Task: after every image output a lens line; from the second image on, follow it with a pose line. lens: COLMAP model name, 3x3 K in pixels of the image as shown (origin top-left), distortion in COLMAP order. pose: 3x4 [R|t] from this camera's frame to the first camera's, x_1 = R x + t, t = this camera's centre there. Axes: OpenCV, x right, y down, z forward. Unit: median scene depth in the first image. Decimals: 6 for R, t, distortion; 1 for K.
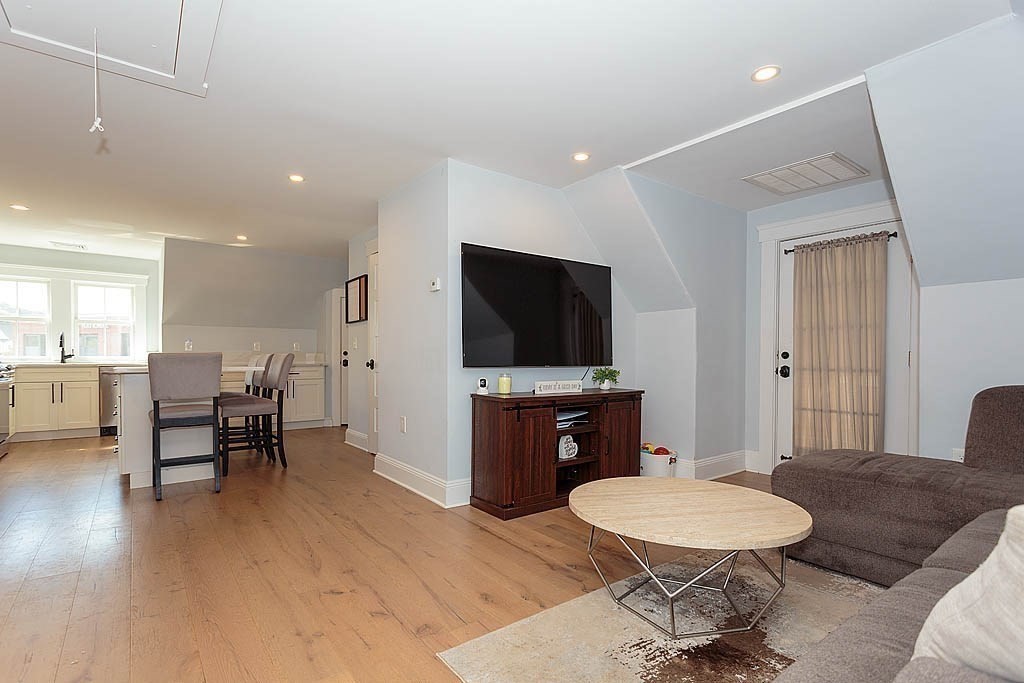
lens RADIAL K [[494.8, 0, 513.9], [0, 494.8, 363.1], [0, 0, 1]] dist [-0.000232, 0.000042]
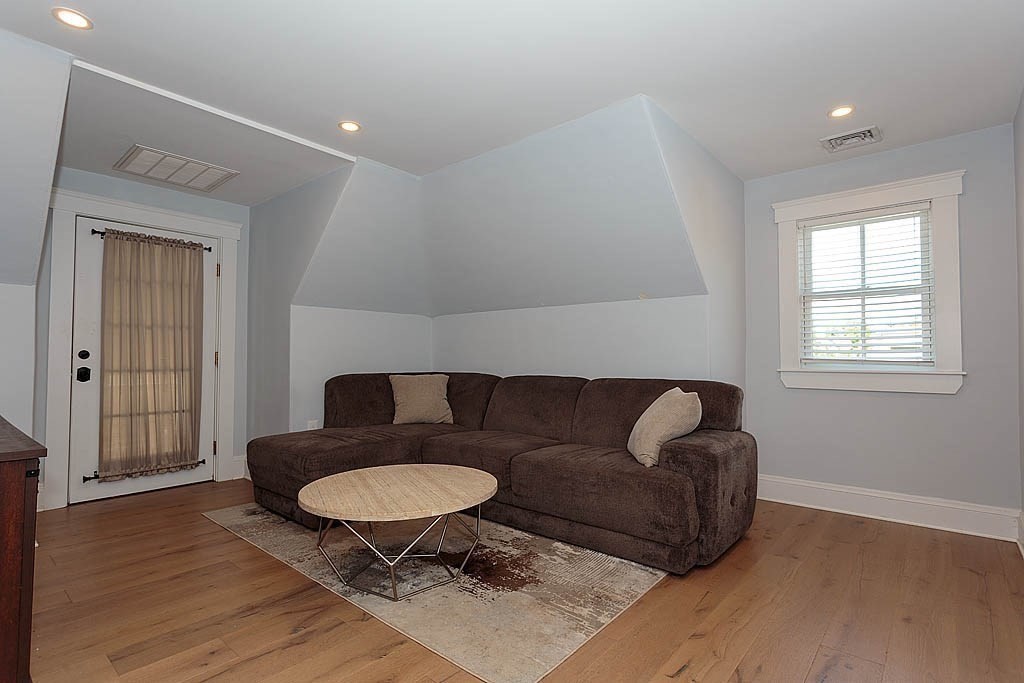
lens RADIAL K [[491.1, 0, 512.0], [0, 491.1, 341.5], [0, 0, 1]] dist [0.002969, 0.000126]
pose [[-0.201152, 0.028203, 0.979154, -0.472376], [0.006950, 0.999601, -0.027364, -0.011688], [-0.979535, 0.001301, -0.201267, 0.543378]]
